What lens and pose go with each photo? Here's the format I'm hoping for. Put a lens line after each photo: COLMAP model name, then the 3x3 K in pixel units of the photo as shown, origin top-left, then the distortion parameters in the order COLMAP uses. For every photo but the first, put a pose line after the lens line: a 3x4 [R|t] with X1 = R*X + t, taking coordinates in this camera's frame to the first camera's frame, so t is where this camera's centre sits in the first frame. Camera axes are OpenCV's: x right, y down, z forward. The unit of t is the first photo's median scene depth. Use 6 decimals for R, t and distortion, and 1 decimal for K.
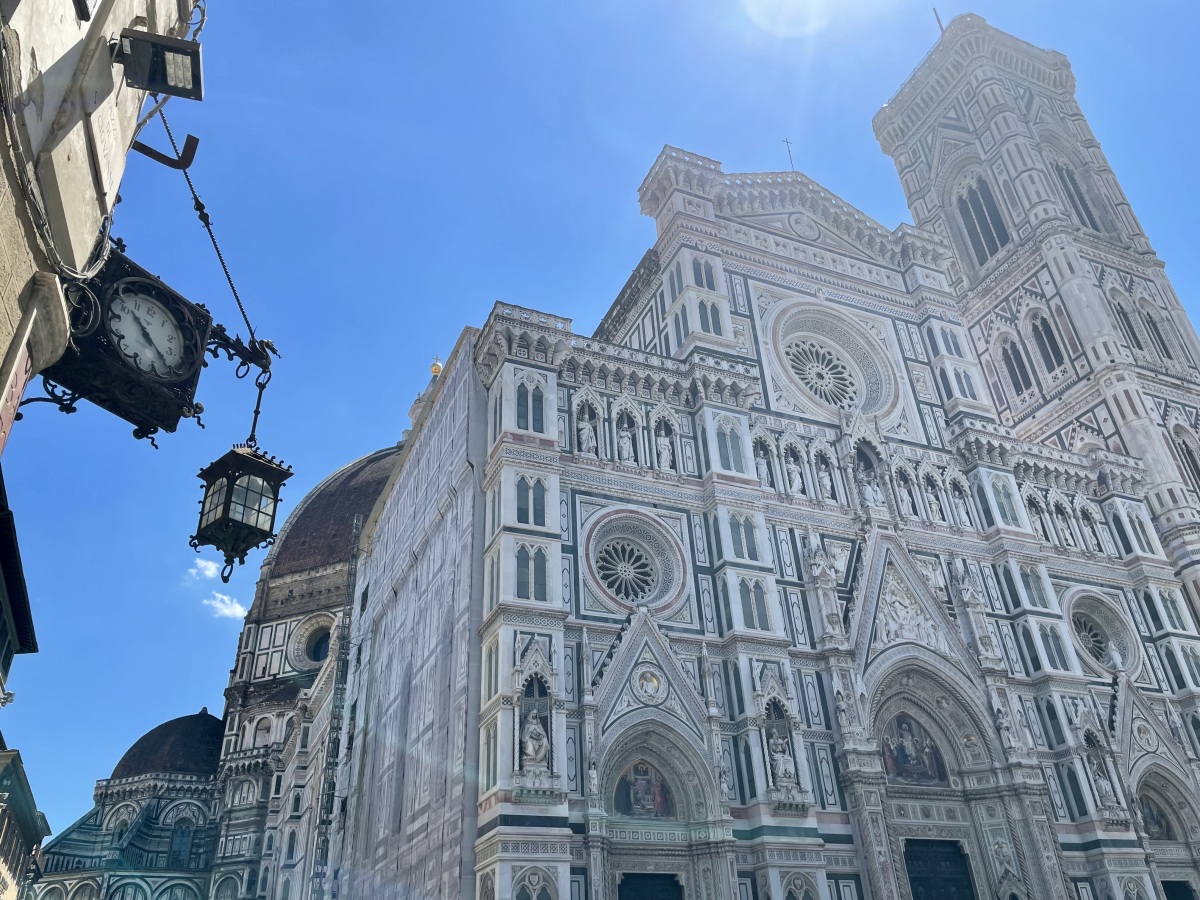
lens RADIAL K [[909.3, 0, 598.7], [0, 909.3, 434.9], [0, 0, 1]] dist [0.098957, -0.135680]
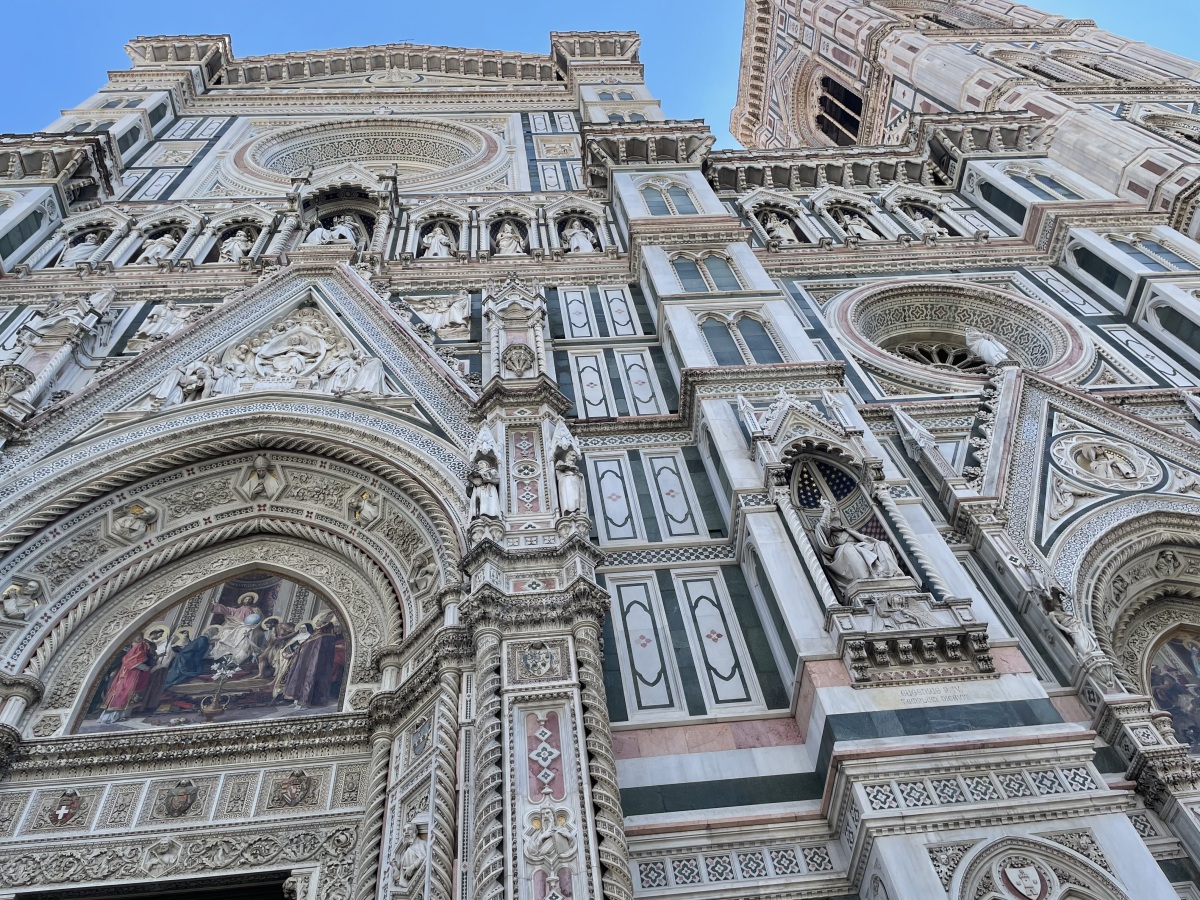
lens RADIAL K [[909.3, 0, 598.7], [0, 909.3, 434.9], [0, 0, 1]] dist [0.098957, -0.135680]
pose [[0.916314, -0.360962, -0.173423, 0.510374], [0.270105, 0.876802, -0.397821, 0.416694], [0.295655, 0.317686, 0.900924, 0.681899]]
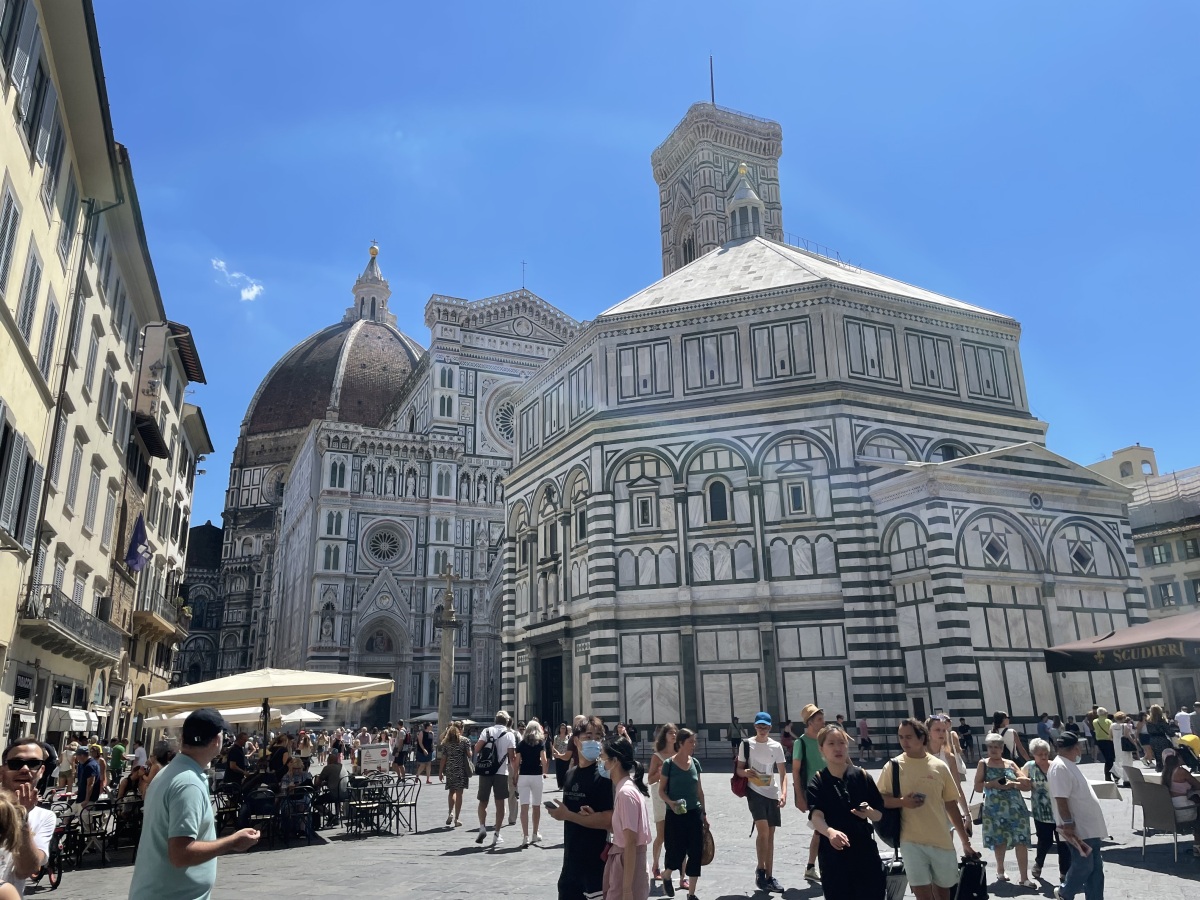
lens RADIAL K [[909.3, 0, 598.7], [0, 909.3, 434.9], [0, 0, 1]] dist [0.098957, -0.135680]
pose [[0.999585, 0.028690, 0.002625, 0.490964], [-0.028352, 0.963413, 0.266518, -0.658367], [0.005117, -0.266481, 0.963826, -0.980828]]
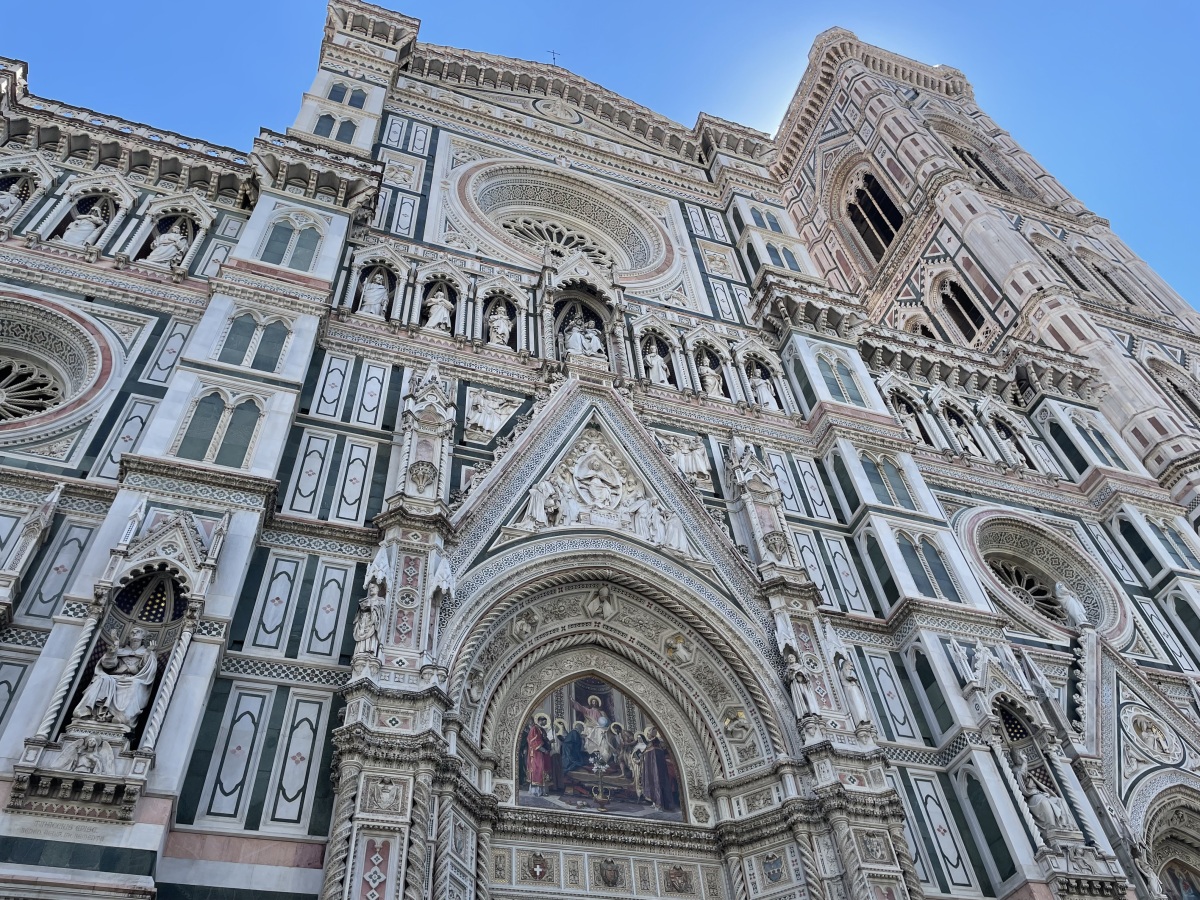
lens RADIAL K [[909.3, 0, 598.7], [0, 909.3, 434.9], [0, 0, 1]] dist [0.098957, -0.135680]
pose [[0.995980, -0.082004, -0.036042, 0.347079], [0.068212, 0.955139, -0.288196, 0.308548], [0.058059, 0.284579, 0.956893, 0.494789]]
